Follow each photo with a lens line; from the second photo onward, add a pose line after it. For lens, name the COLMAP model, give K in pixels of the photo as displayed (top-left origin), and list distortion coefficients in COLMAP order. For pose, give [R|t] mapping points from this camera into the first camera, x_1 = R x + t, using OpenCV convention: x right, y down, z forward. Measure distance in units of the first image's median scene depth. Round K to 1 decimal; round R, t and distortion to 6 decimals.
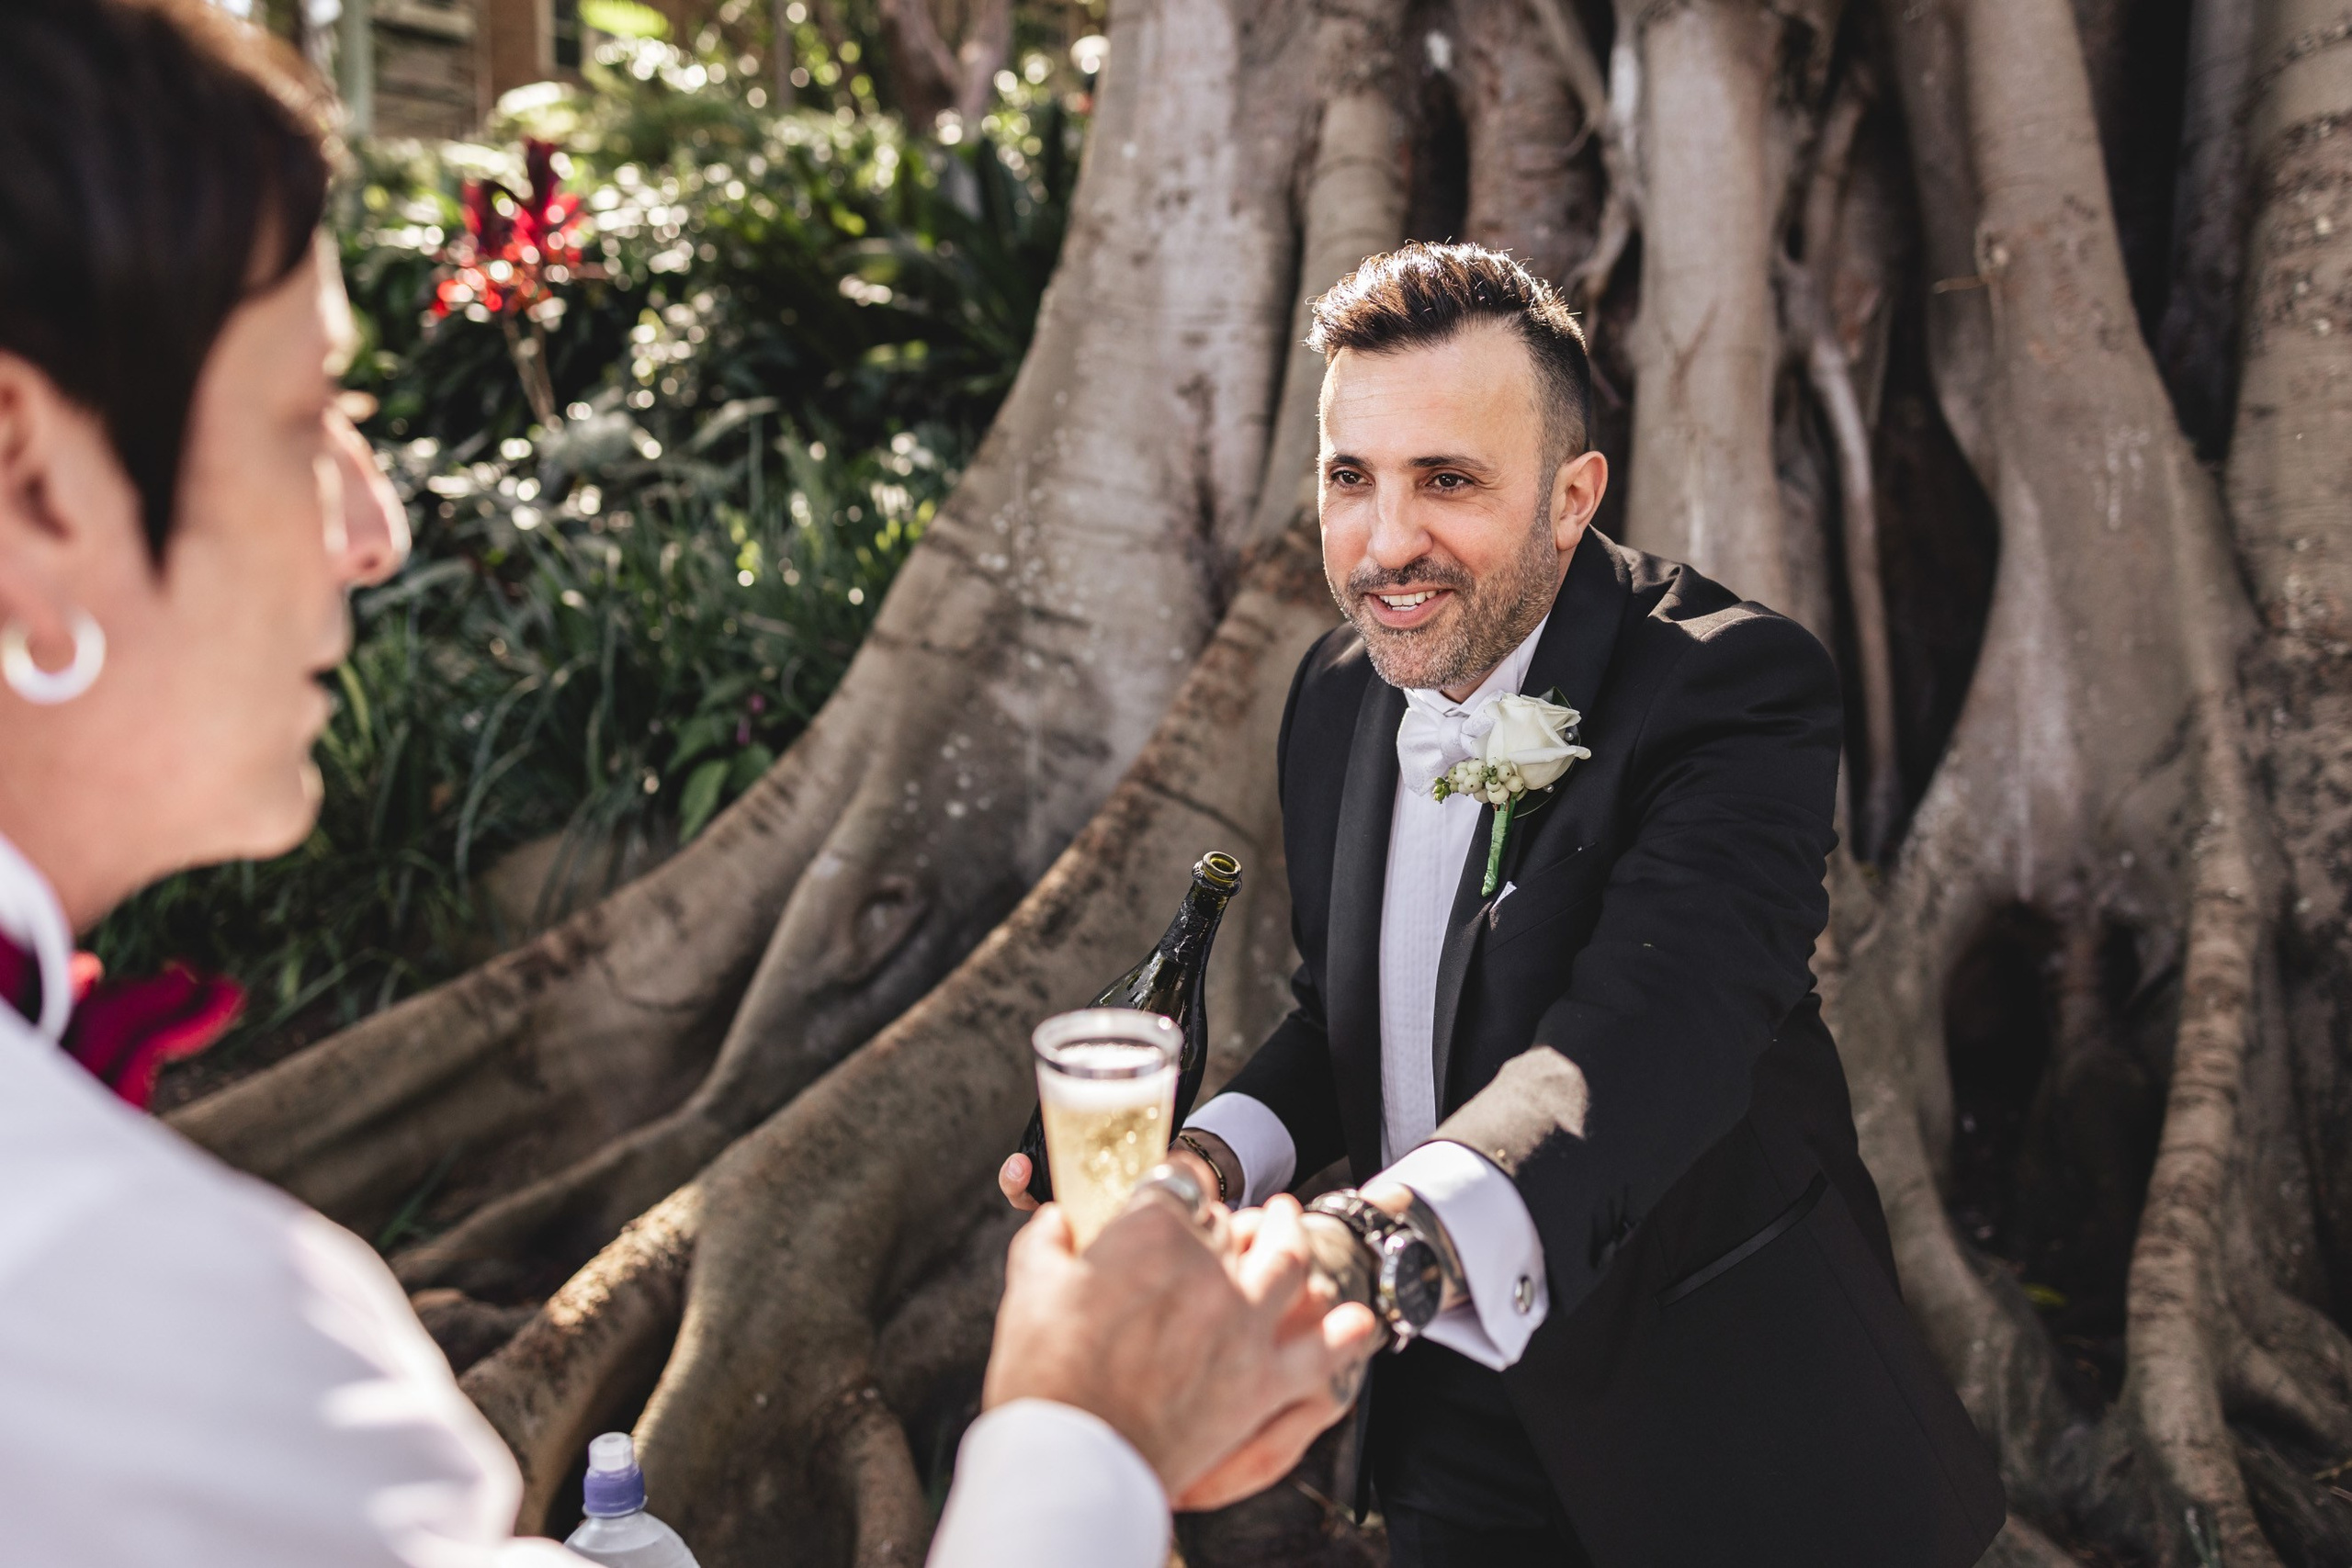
lens RADIAL K [[2324.8, 0, 1147.7], [0, 2324.8, 797.6], [0, 0, 1]] dist [-0.009050, 0.000000]
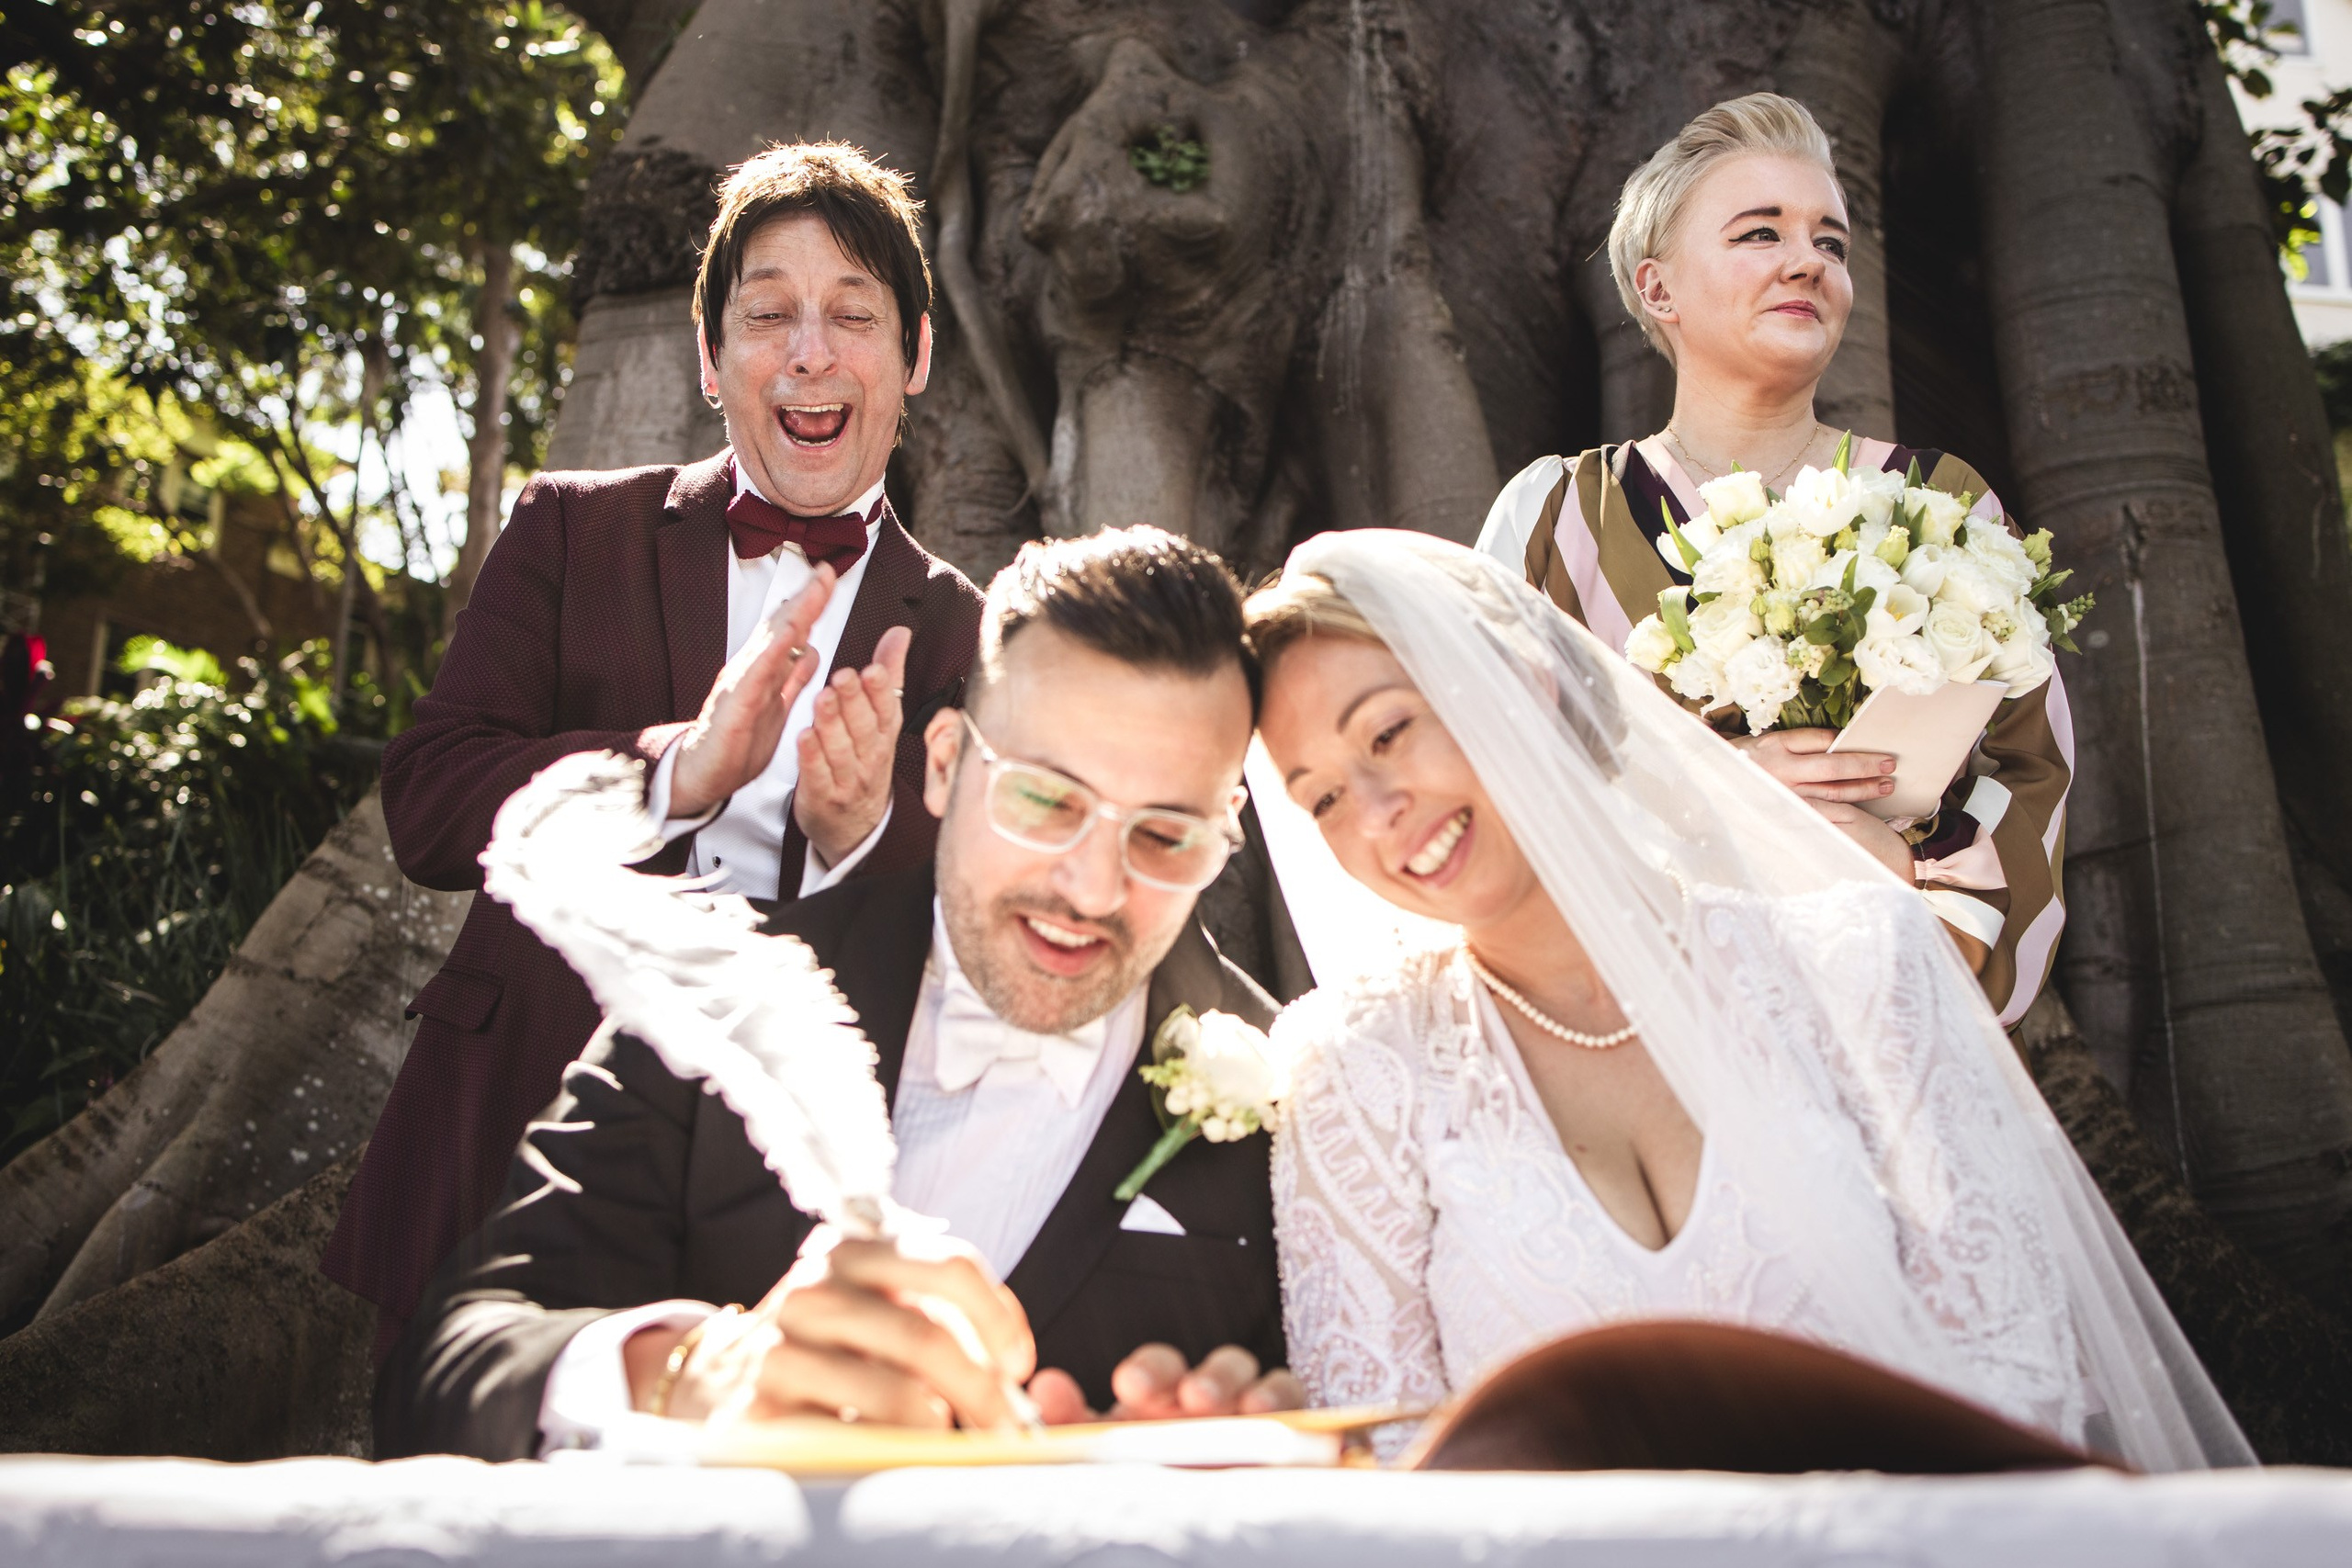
lens RADIAL K [[2441.5, 0, 1117.5], [0, 2441.5, 842.7], [0, 0, 1]] dist [0.004259, 0.000000]
pose [[0.984587, 0.086573, 0.151967, 0.078525], [-0.039121, 0.955894, -0.291094, 0.160521], [-0.170465, 0.280662, 0.944548, 0.035382]]
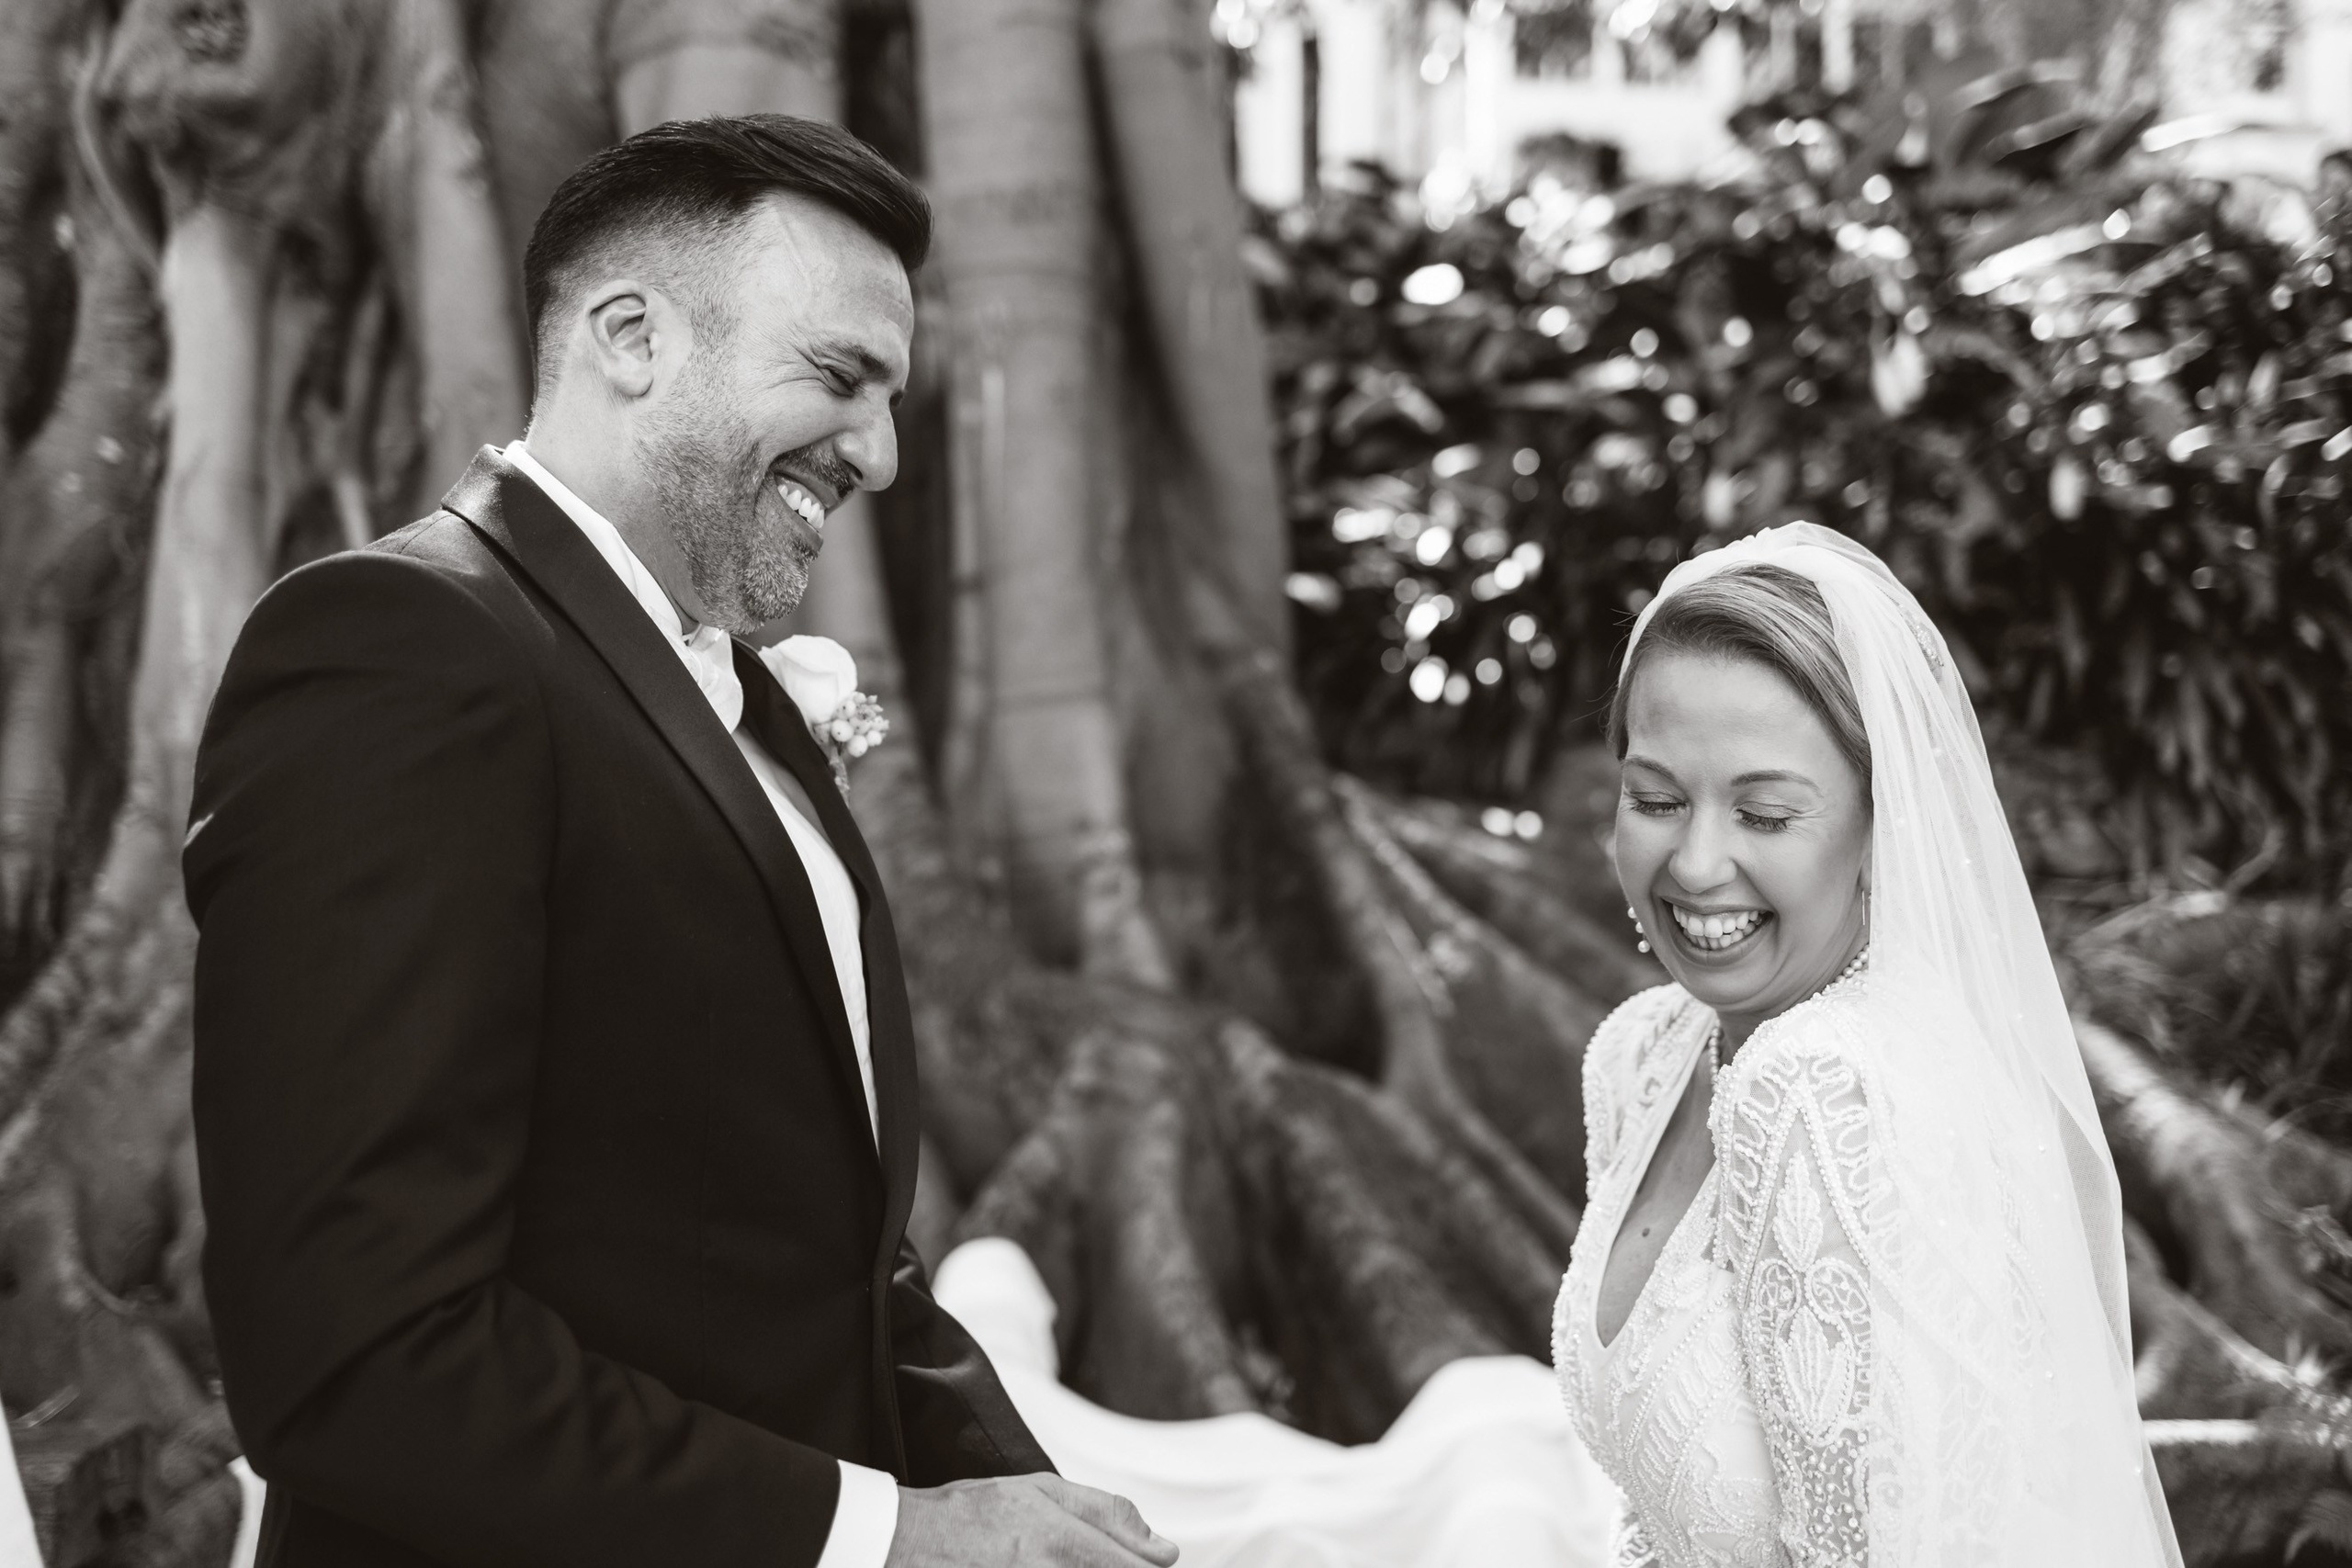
lens RADIAL K [[2441.5, 0, 1190.2], [0, 2441.5, 780.9], [0, 0, 1]] dist [0.004259, 0.000000]
pose [[0.984630, 0.033260, 0.171459, 0.518421], [-0.018409, 0.995996, -0.087485, 0.076406], [-0.173682, 0.082984, 0.981299, -0.373977]]
